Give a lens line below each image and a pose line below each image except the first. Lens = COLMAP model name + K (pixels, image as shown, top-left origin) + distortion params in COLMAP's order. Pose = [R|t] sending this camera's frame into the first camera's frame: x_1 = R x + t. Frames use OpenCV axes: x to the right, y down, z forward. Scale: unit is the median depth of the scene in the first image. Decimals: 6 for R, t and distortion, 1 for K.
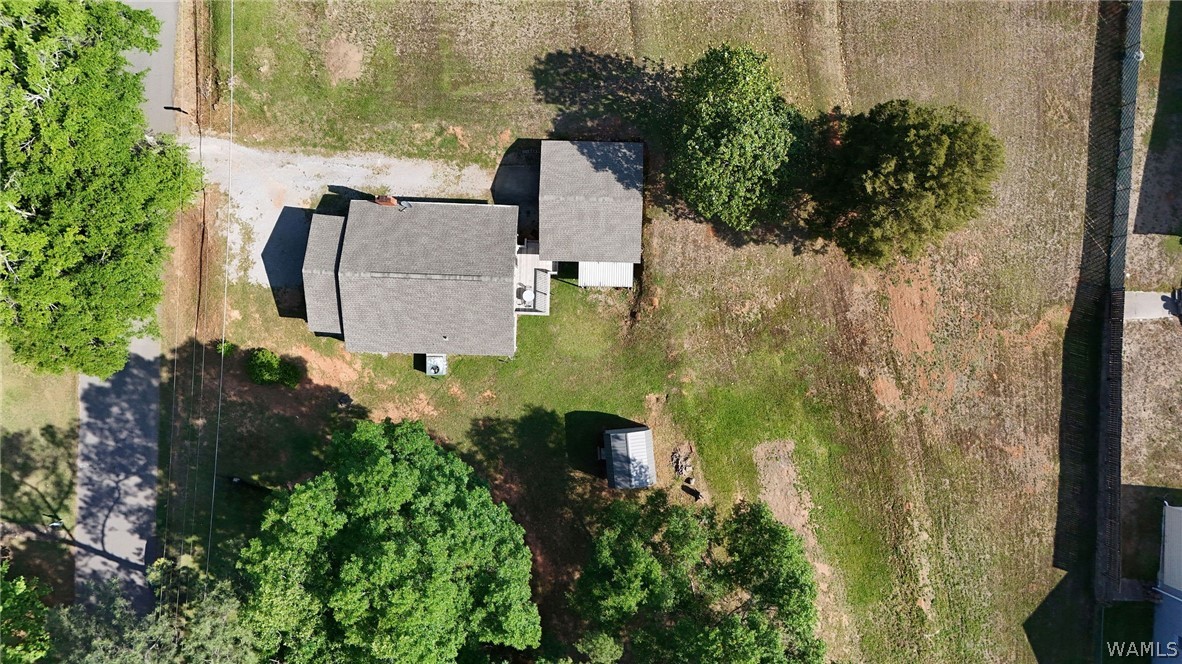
lens RADIAL K [[835.4, 0, 592.2], [0, 835.4, 330.7], [0, 0, 1]] dist [0.026199, -0.014909]
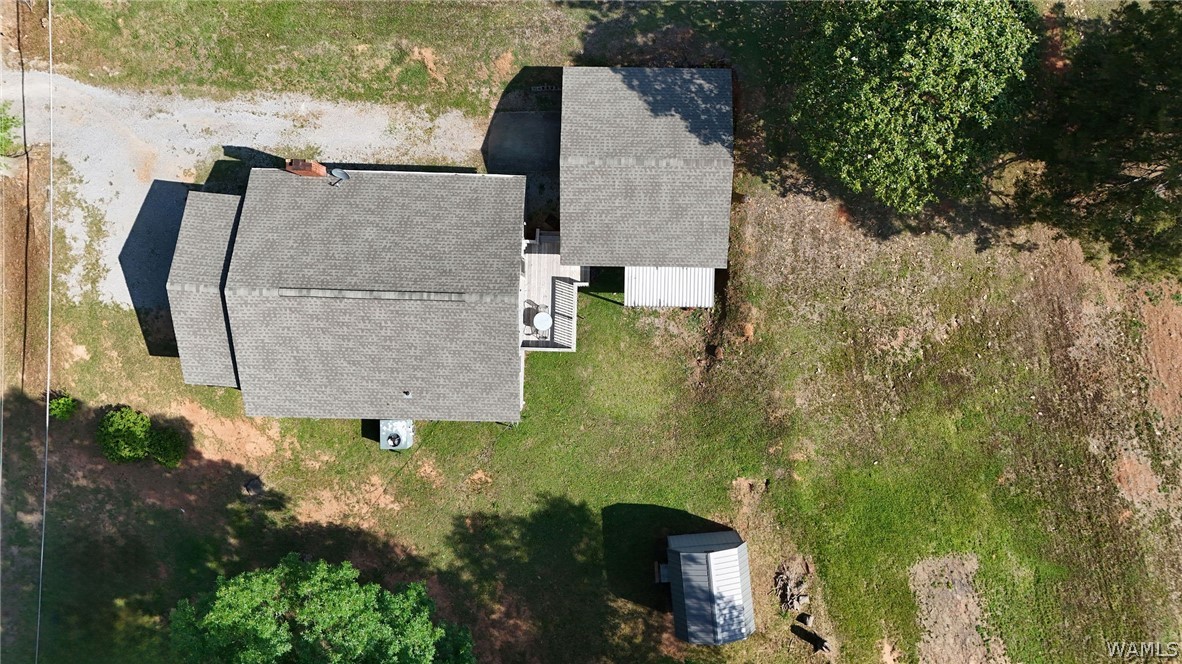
lens RADIAL K [[835.4, 0, 588.8], [0, 835.4, 331.1], [0, 0, 1]] dist [0.026199, -0.014909]
pose [[0.999865, -0.005087, -0.015650, -0.032453], [0.005386, 0.999803, 0.019098, -0.046182], [0.015550, -0.019180, 0.999695, 0.380078]]
